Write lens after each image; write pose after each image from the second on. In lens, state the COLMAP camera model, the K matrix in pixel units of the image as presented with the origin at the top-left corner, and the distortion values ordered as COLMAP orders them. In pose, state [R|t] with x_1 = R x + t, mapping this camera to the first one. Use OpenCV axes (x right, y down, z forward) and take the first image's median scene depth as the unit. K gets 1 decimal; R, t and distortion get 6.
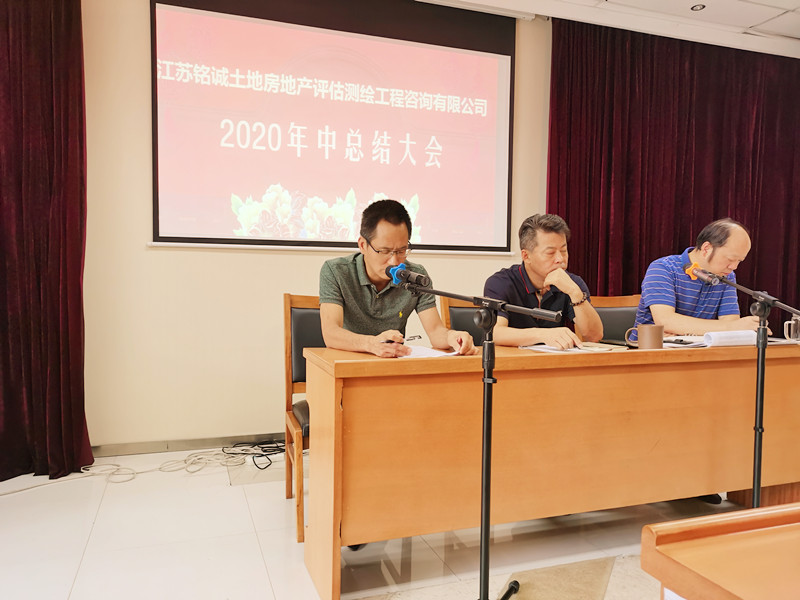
lens RADIAL K [[638.3, 0, 404.3], [0, 638.3, 301.3], [0, 0, 1]] dist [0.046321, -0.030755]
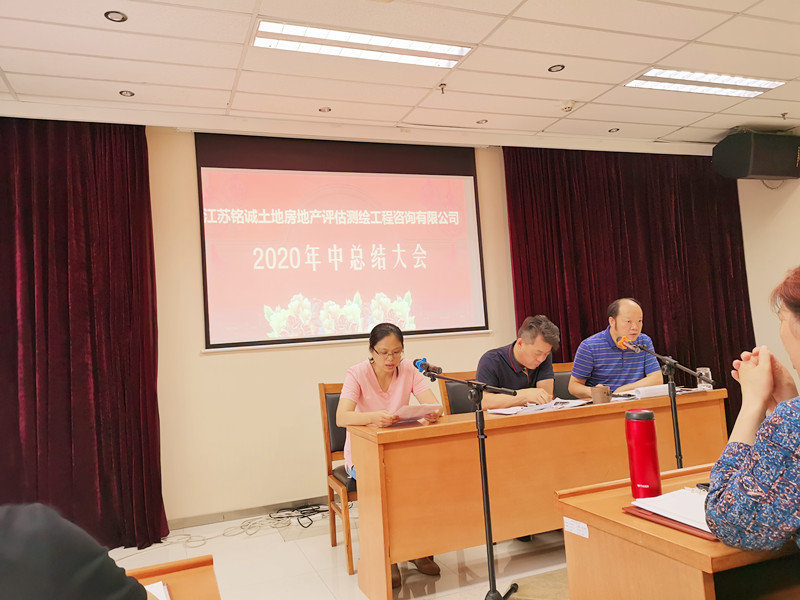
lens RADIAL K [[638.3, 0, 398.1], [0, 638.3, 289.9], [0, 0, 1]] dist [0.046321, -0.030755]
pose [[0.996465, -0.080608, 0.023647, -0.033950], [0.082842, 0.989617, -0.117454, -0.027223], [-0.013933, 0.118998, 0.992797, -0.253648]]
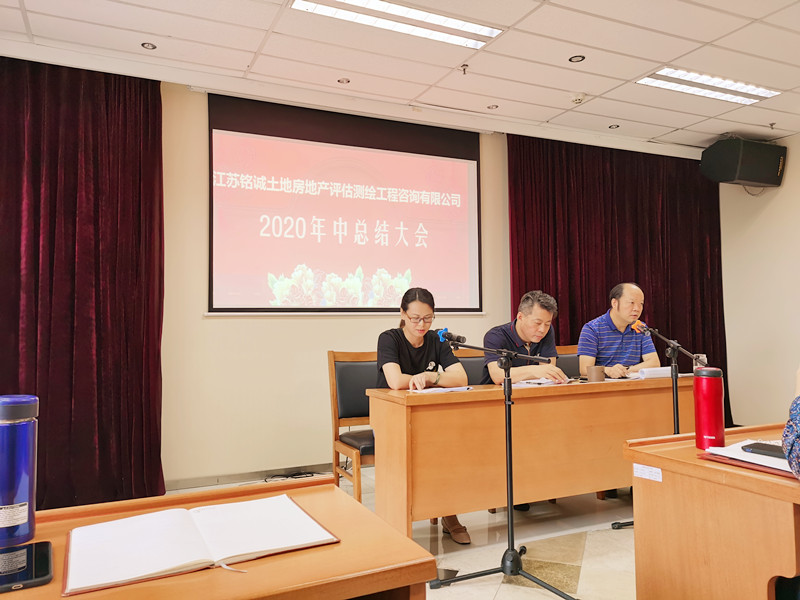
lens RADIAL K [[638.3, 0, 400.0], [0, 638.3, 291.6], [0, 0, 1]] dist [0.046321, -0.030755]
pose [[0.995189, -0.019998, 0.095914, -0.131371], [0.029220, 0.994978, -0.095737, -0.002567], [-0.093518, 0.098079, 0.990775, -0.263726]]
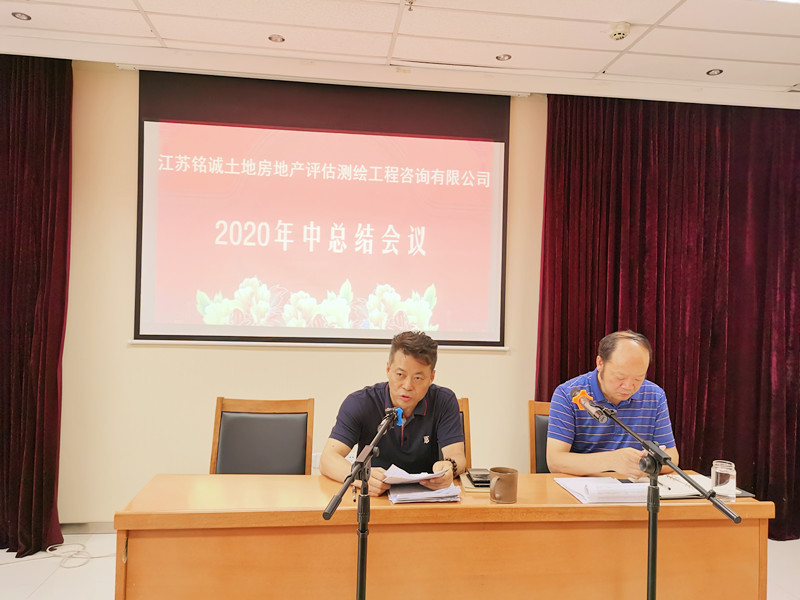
lens RADIAL K [[656.0, 0, 409.3], [0, 656.0, 311.7], [0, 0, 1]] dist [0.015200, -0.007655]
pose [[0.976351, -0.002515, -0.216176, 0.262531], [-0.010579, 0.998179, -0.059392, -0.075623], [0.215932, 0.060275, 0.974546, 0.052121]]
